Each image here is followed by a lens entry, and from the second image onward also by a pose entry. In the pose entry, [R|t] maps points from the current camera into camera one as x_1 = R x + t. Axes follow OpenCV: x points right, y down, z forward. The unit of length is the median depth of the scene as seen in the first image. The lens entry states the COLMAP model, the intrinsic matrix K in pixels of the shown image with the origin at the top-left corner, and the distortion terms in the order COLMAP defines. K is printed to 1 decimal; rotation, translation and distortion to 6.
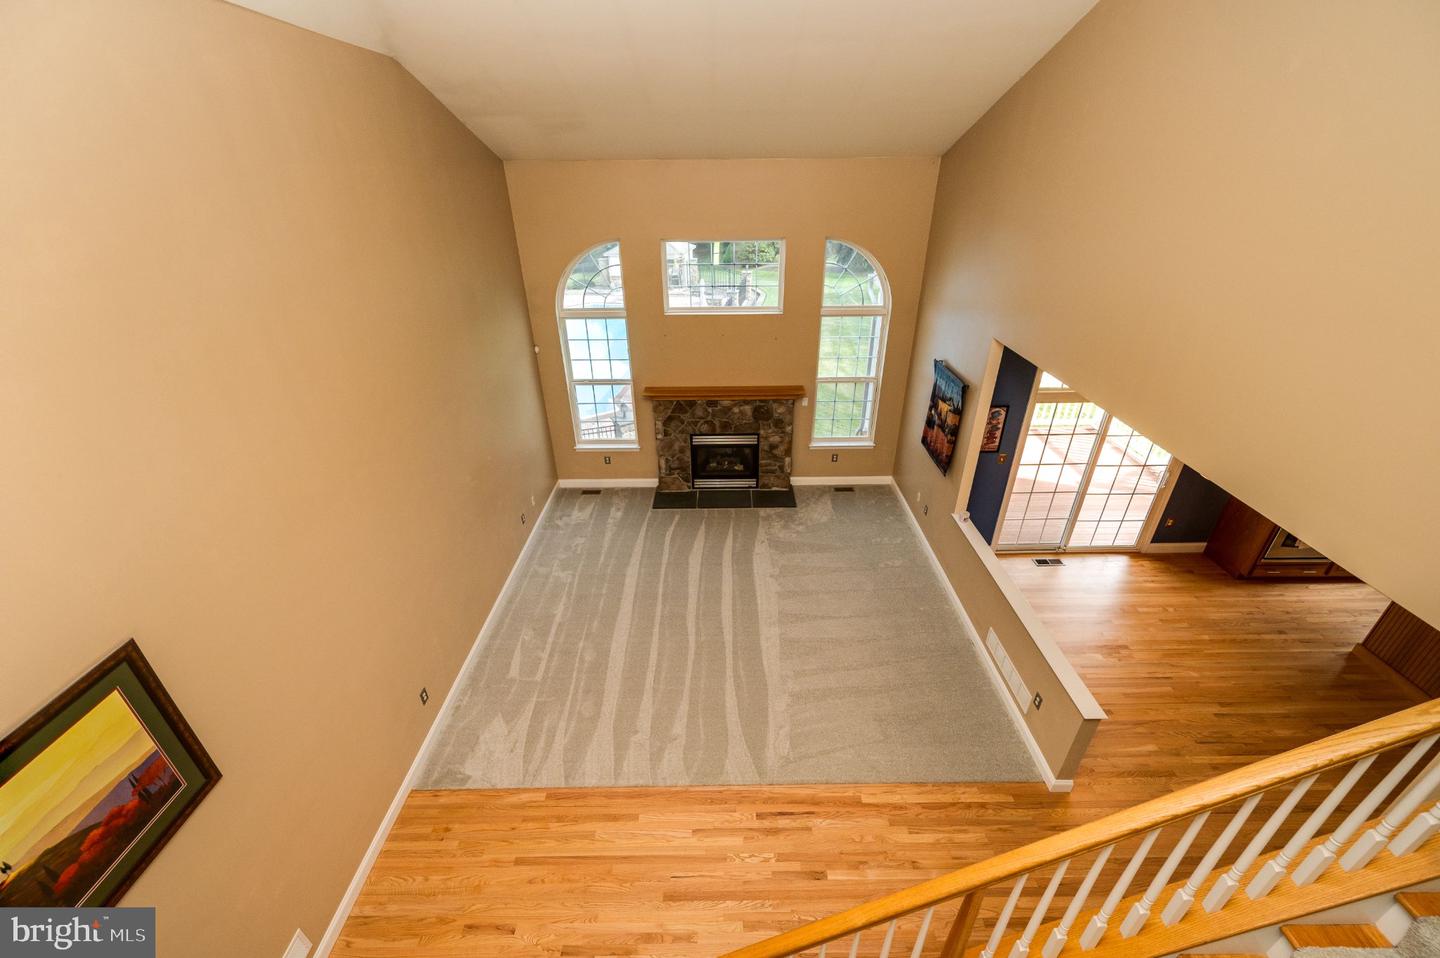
lens RADIAL K [[569.3, 0, 719.1], [0, 569.3, 494.5], [0, 0, 1]] dist [-0.003441, -0.000621]
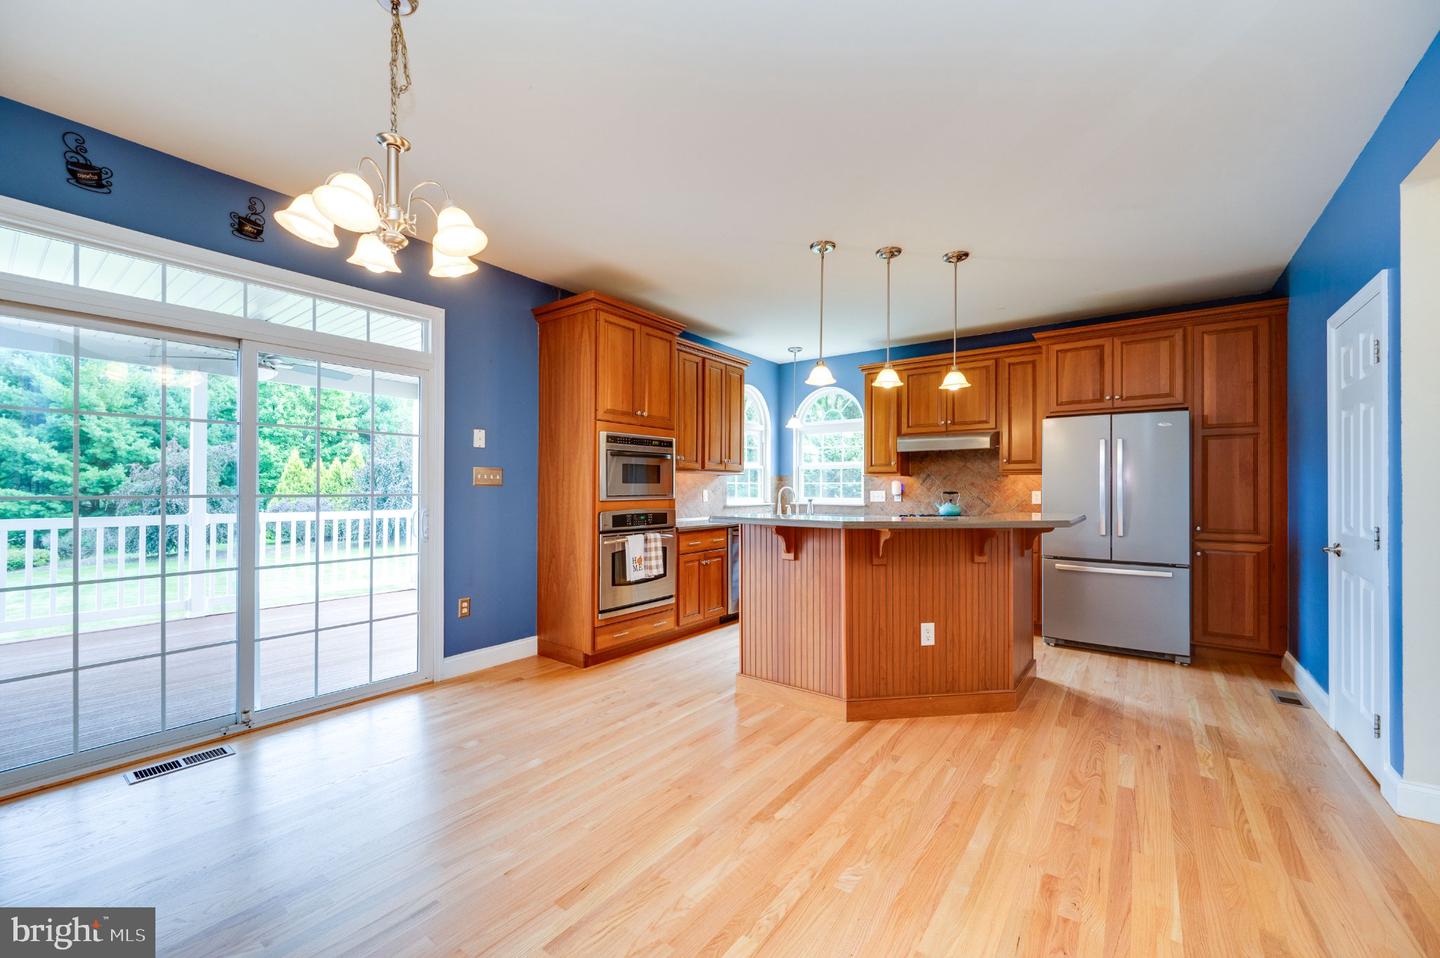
lens RADIAL K [[569.3, 0, 746.4], [0, 569.3, 485.5], [0, 0, 1]] dist [-0.003441, -0.000621]
pose [[0.566911, 0.025184, 0.823394, 0.485128], [0.388340, 0.873330, -0.294085, 0.216637], [-0.726501, 0.486477, 0.485321, 0.465417]]
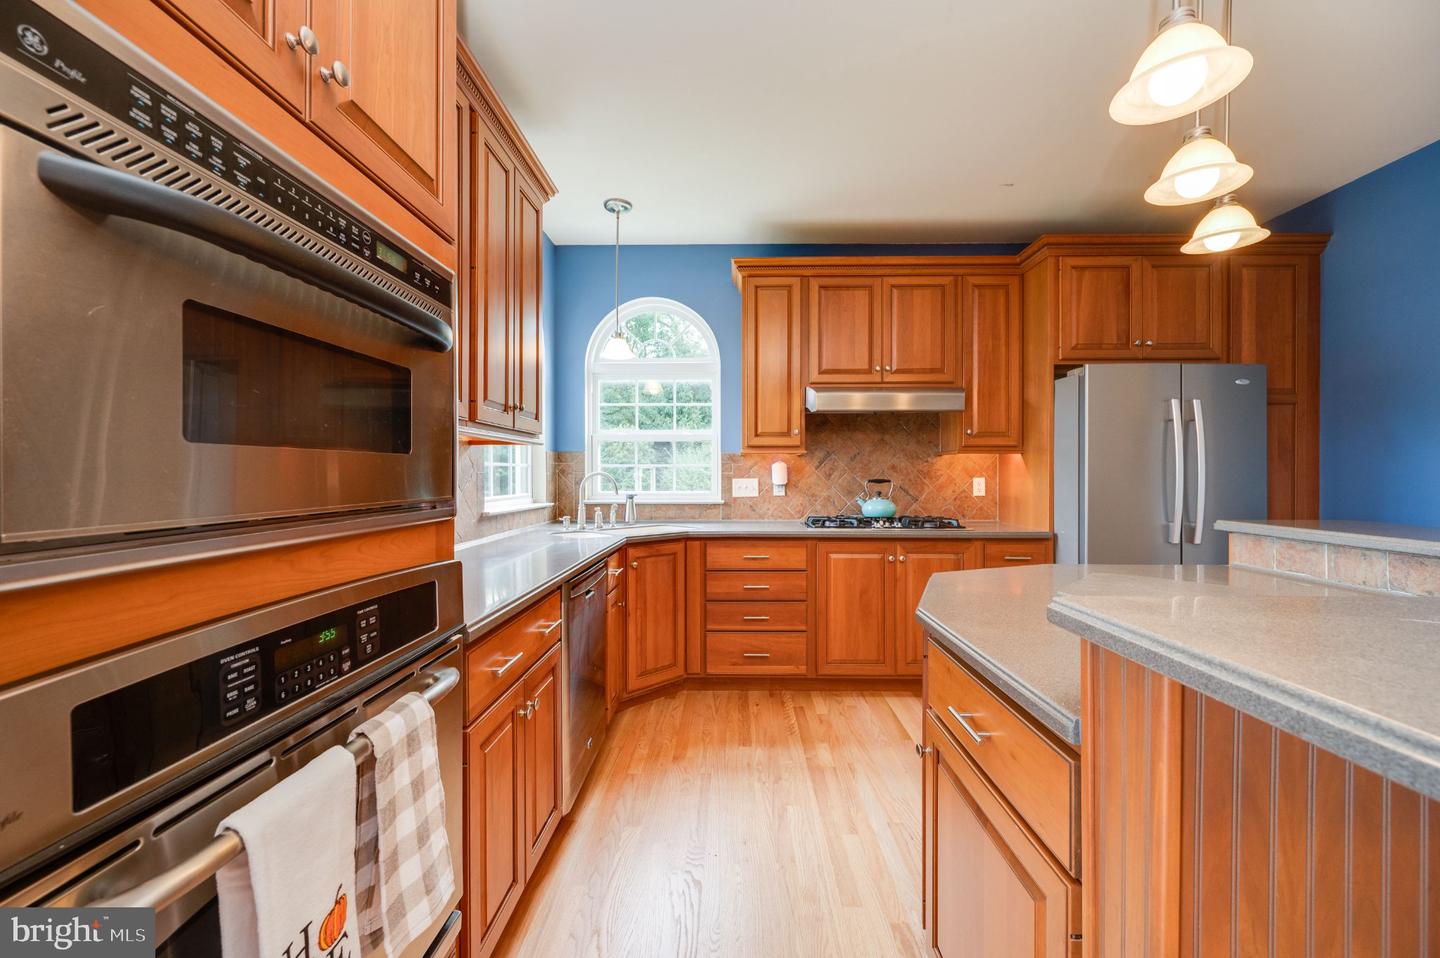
lens RADIAL K [[569.3, 0, 735.0], [0, 569.3, 479.2], [0, 0, 1]] dist [-0.003441, -0.000621]
pose [[0.002735, 0.012342, 0.999920, 0.827222], [0.486223, 0.873751, -0.012114, 0.029812], [-0.873830, 0.486217, -0.003611, 0.787632]]
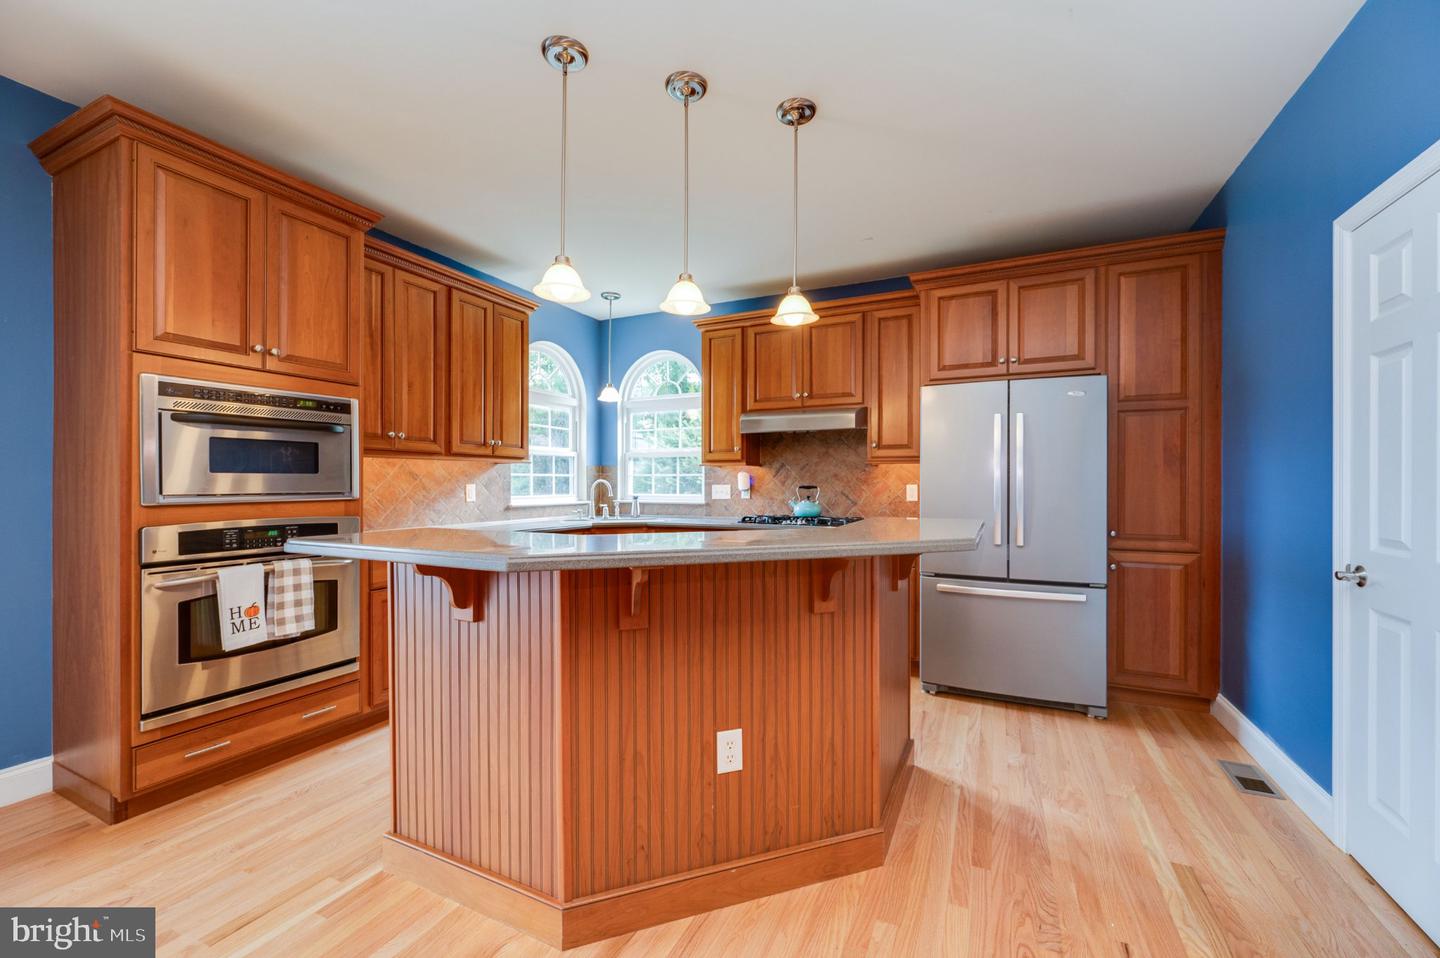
lens RADIAL K [[569.3, 0, 738.9], [0, 569.3, 483.0], [0, 0, 1]] dist [-0.003441, -0.000621]
pose [[0.409180, 0.019519, 0.912245, 0.734796], [0.436012, 0.874060, -0.214272, 0.195103], [-0.801539, 0.485425, 0.349138, 0.495689]]
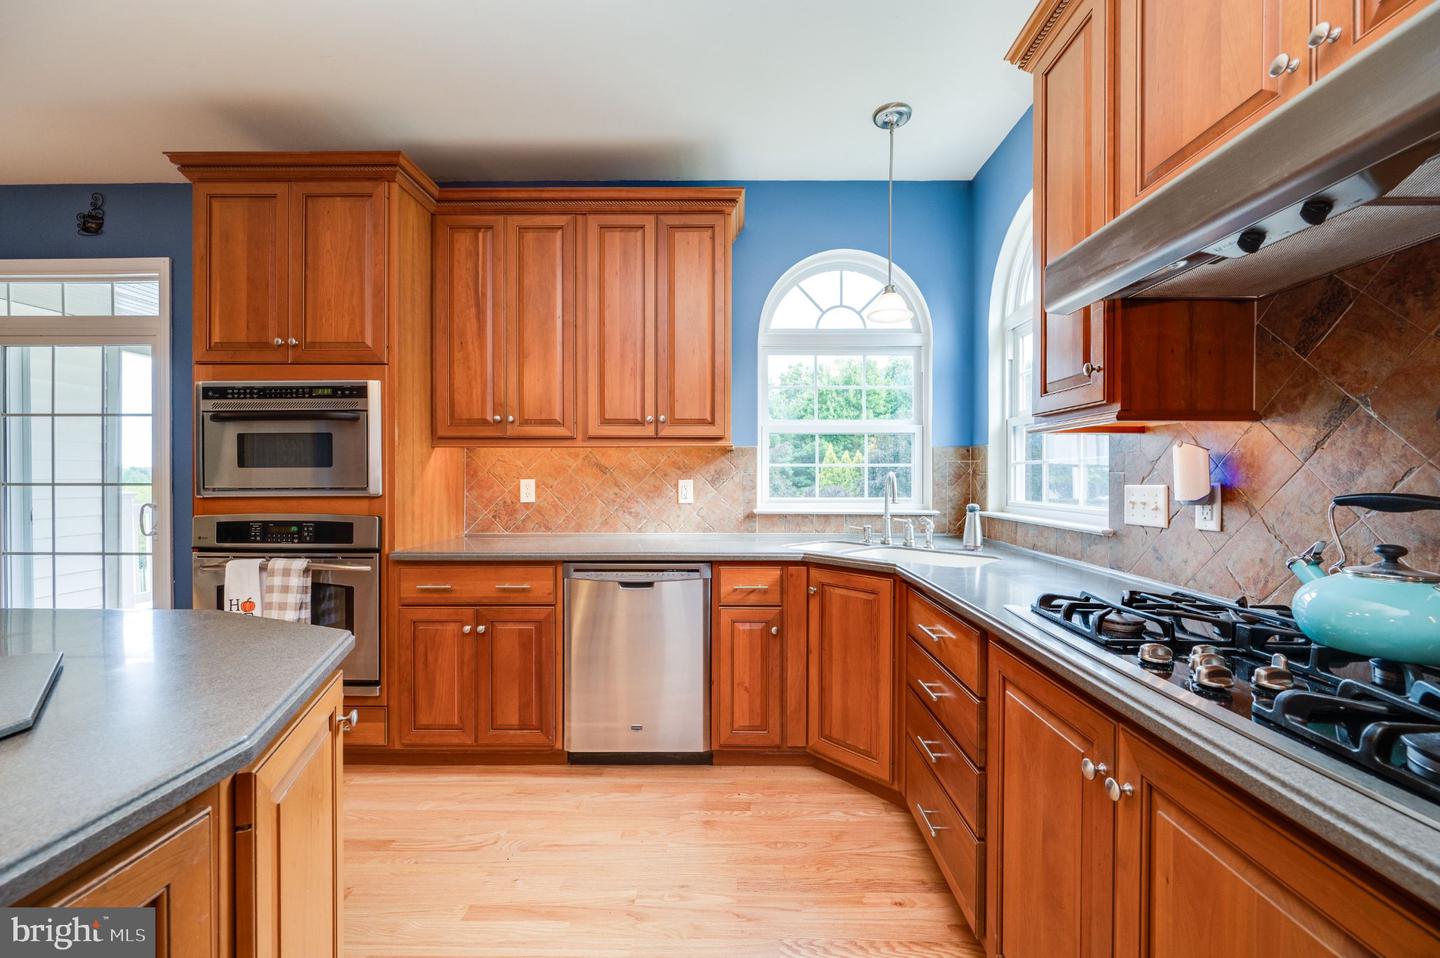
lens RADIAL K [[569.3, 0, 751.2], [0, 569.3, 478.1], [0, 0, 1]] dist [-0.003441, -0.000621]
pose [[0.999780, 0.020764, -0.003004, 1.228246], [-0.019629, 0.875217, -0.483333, 0.153084], [-0.007407, 0.483285, 0.875432, 0.549890]]
